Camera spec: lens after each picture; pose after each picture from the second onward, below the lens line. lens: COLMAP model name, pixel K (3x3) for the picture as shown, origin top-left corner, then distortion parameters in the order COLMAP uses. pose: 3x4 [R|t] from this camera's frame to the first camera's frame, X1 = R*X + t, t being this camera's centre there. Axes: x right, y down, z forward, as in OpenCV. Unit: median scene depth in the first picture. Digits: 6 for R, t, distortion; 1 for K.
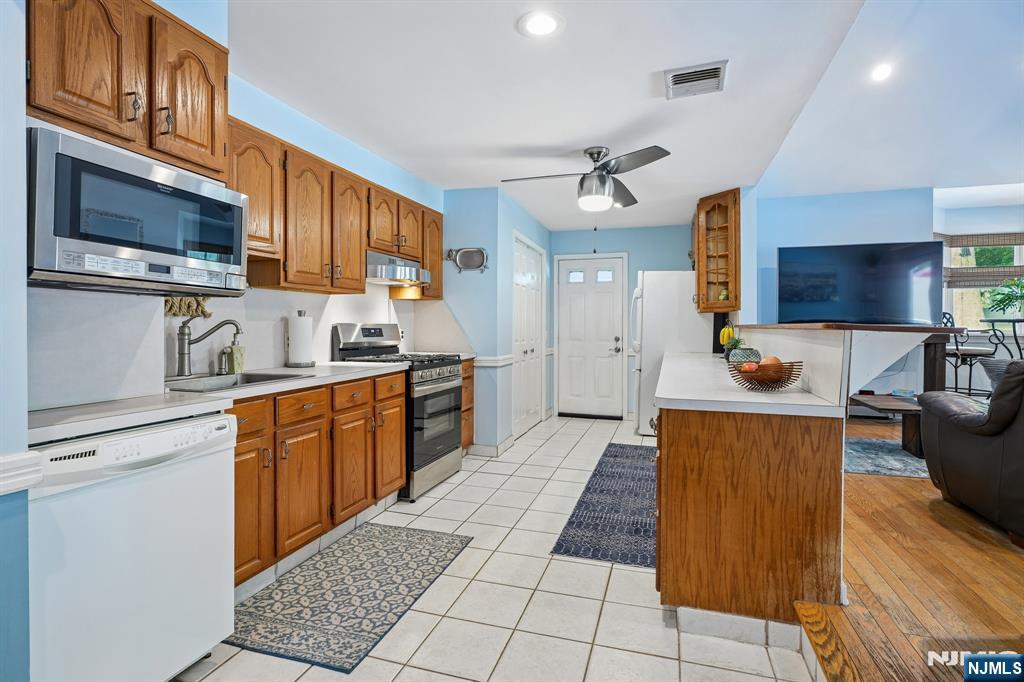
lens RADIAL K [[493.8, 0, 517.3], [0, 493.8, 328.1], [0, 0, 1]] dist [-0.007771, 0.002774]
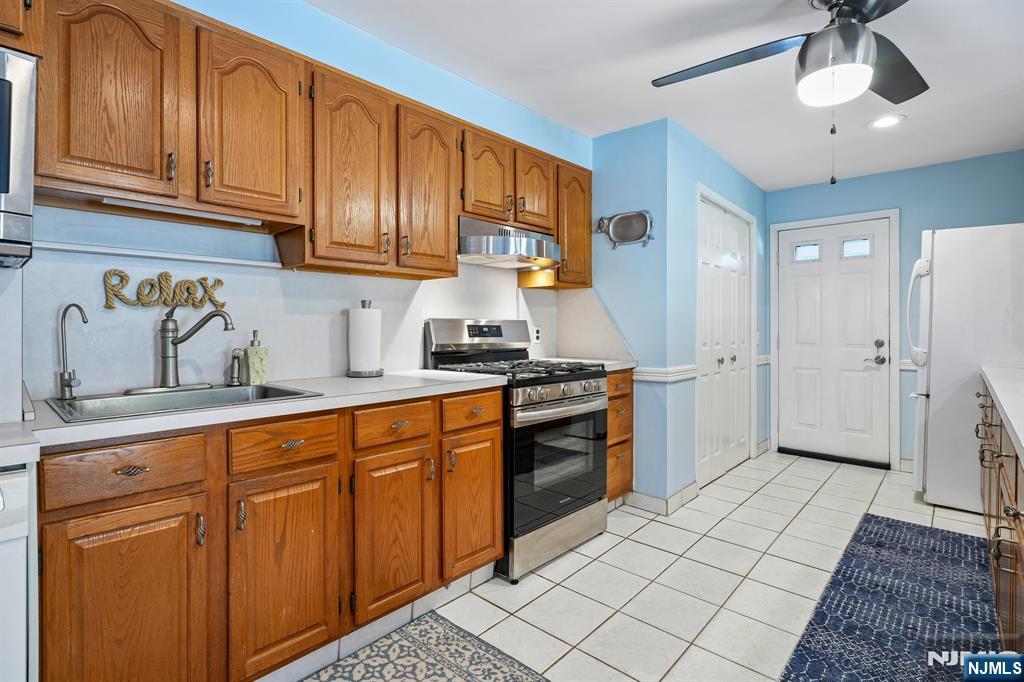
lens RADIAL K [[493.8, 0, 512.8], [0, 493.8, 328.4], [0, 0, 1]] dist [-0.007771, 0.002774]
pose [[0.906637, -0.002766, -0.421903, 0.069062], [0.000870, 0.999989, -0.004686, 0.009041], [0.421912, 0.003882, 0.906629, 0.381619]]
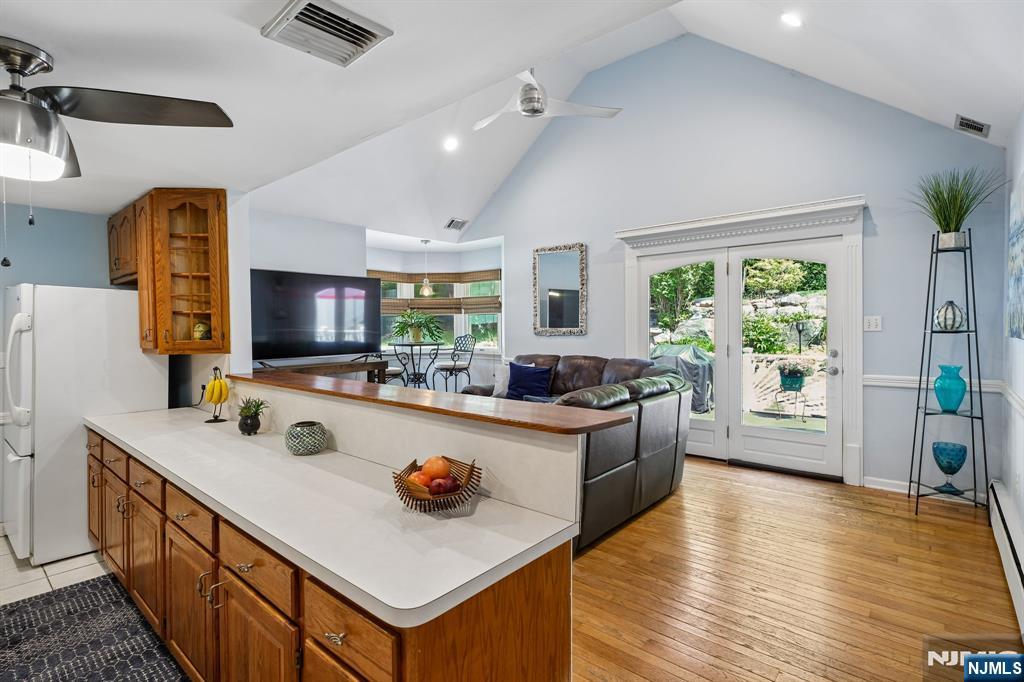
lens RADIAL K [[493.8, 0, 511.9], [0, 493.8, 333.2], [0, 0, 1]] dist [-0.007771, 0.002774]
pose [[0.394263, -0.020032, 0.918779, -0.087540], [0.011933, 0.999790, 0.016678, -0.095692], [-0.918920, 0.004388, 0.394419, 0.394517]]
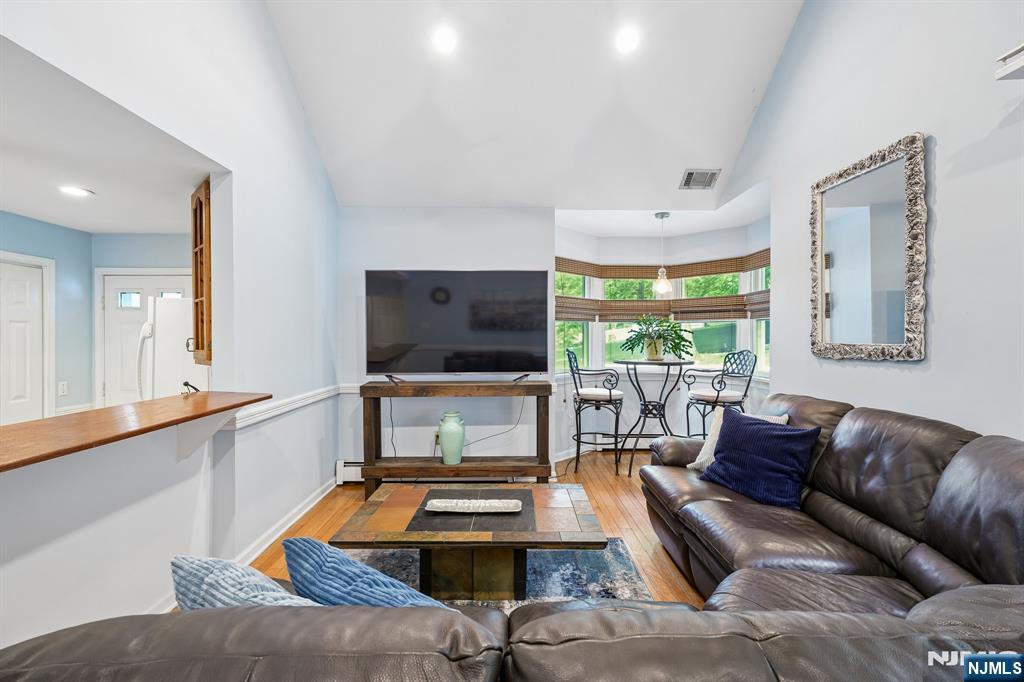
lens RADIAL K [[462.7, 0, 511.4], [0, 462.7, 339.5], [0, 0, 1]] dist [-0.007630, 0.003409]
pose [[0.949623, -0.001951, 0.313389, 0.802627], [0.001668, 0.999998, 0.001169, -0.090409], [-0.313391, -0.000587, 0.949624, 0.402974]]
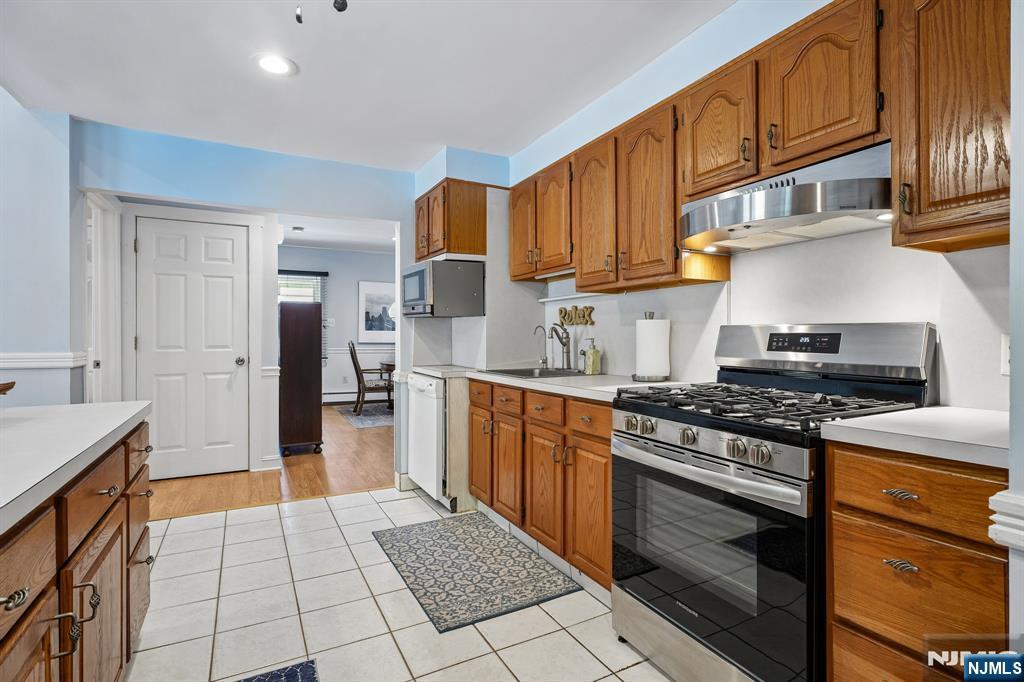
lens RADIAL K [[493.8, 0, 507.4], [0, 493.8, 339.7], [0, 0, 1]] dist [-0.007771, 0.002774]
pose [[-0.703176, 0.006240, -0.710988, 0.277139], [-0.002096, 0.999939, 0.010848, 0.001439], [0.711013, 0.009119, -0.703120, 1.277546]]
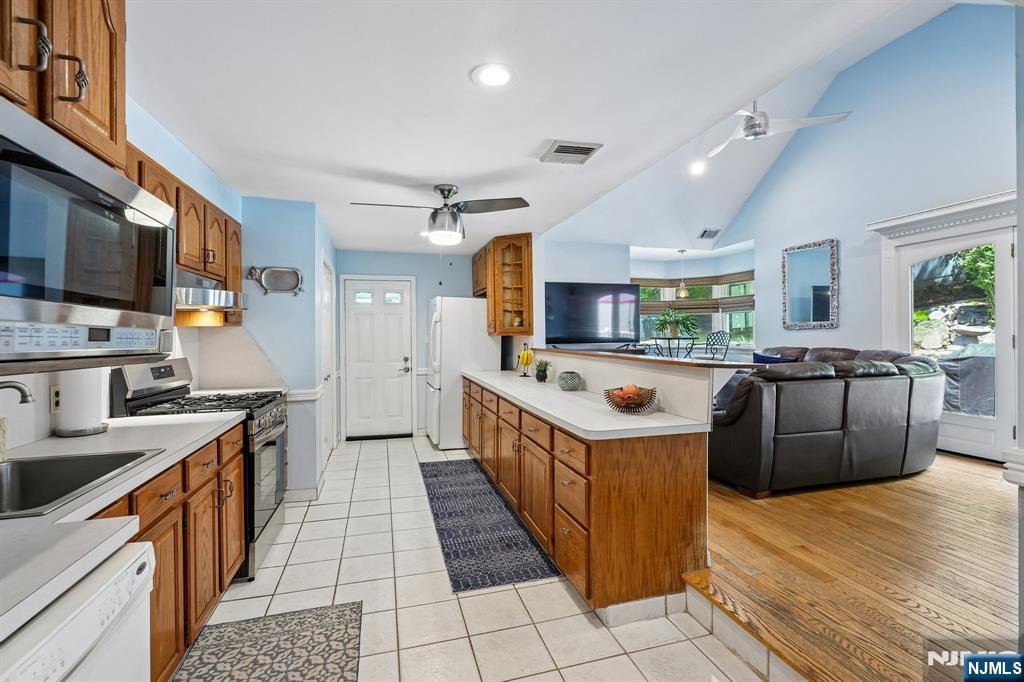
lens RADIAL K [[462.7, 0, 514.2], [0, 462.7, 331.4], [0, 0, 1]] dist [-0.007630, 0.003409]
pose [[0.834649, -0.005295, 0.550757, -0.261948], [0.010984, 0.999915, -0.007033, -0.049130], [-0.550672, 0.011919, 0.834636, 0.112488]]
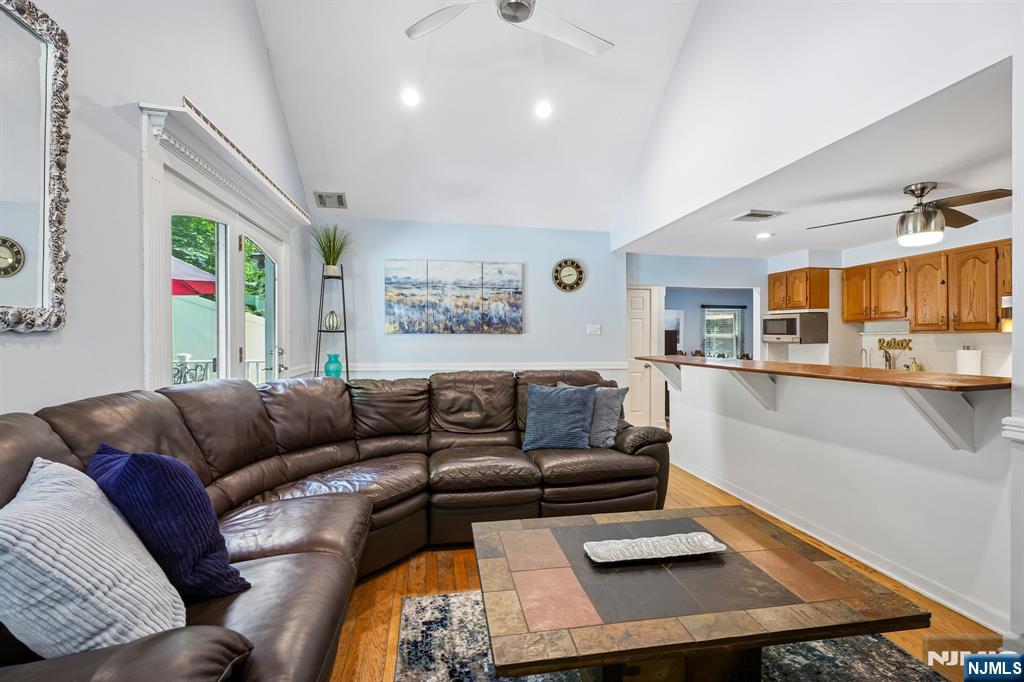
lens RADIAL K [[462.7, 0, 501.4], [0, 462.7, 344.0], [0, 0, 1]] dist [-0.007630, 0.003409]
pose [[-0.893552, 0.004629, -0.448936, 1.342021], [-0.001184, 0.999919, 0.012667, -0.051891], [0.448959, 0.011850, -0.893474, 1.476235]]
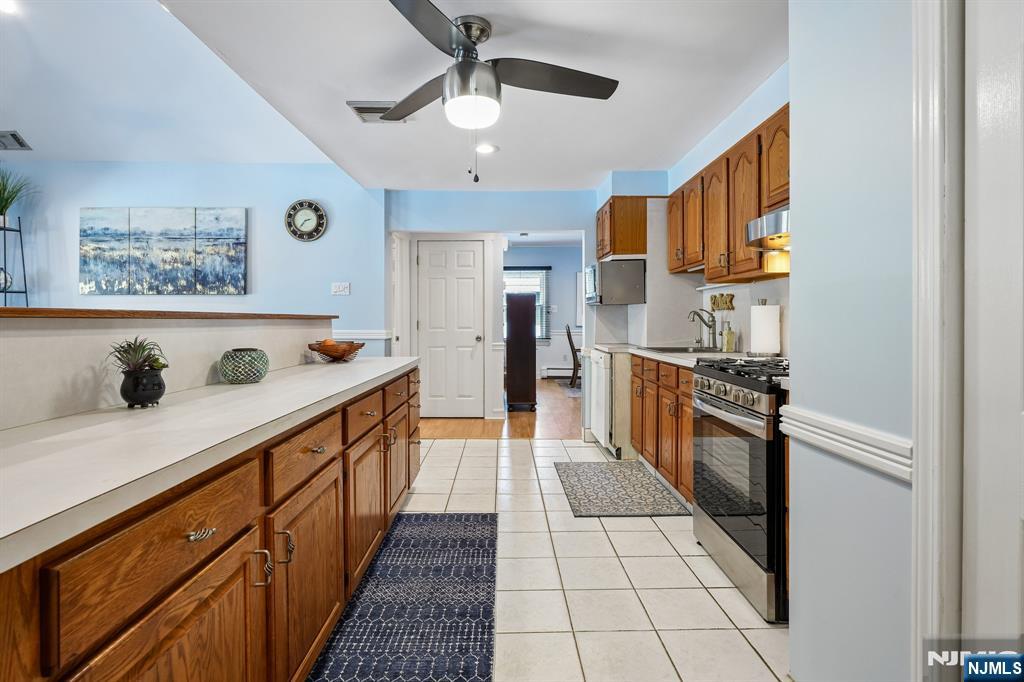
lens RADIAL K [[493.8, 0, 499.5], [0, 493.8, 324.9], [0, 0, 1]] dist [-0.007771, 0.002774]
pose [[-0.956018, 0.005558, -0.293257, 0.305169], [0.001851, 0.999915, 0.012916, 0.001048], [0.293303, 0.011805, -0.955947, 1.606319]]
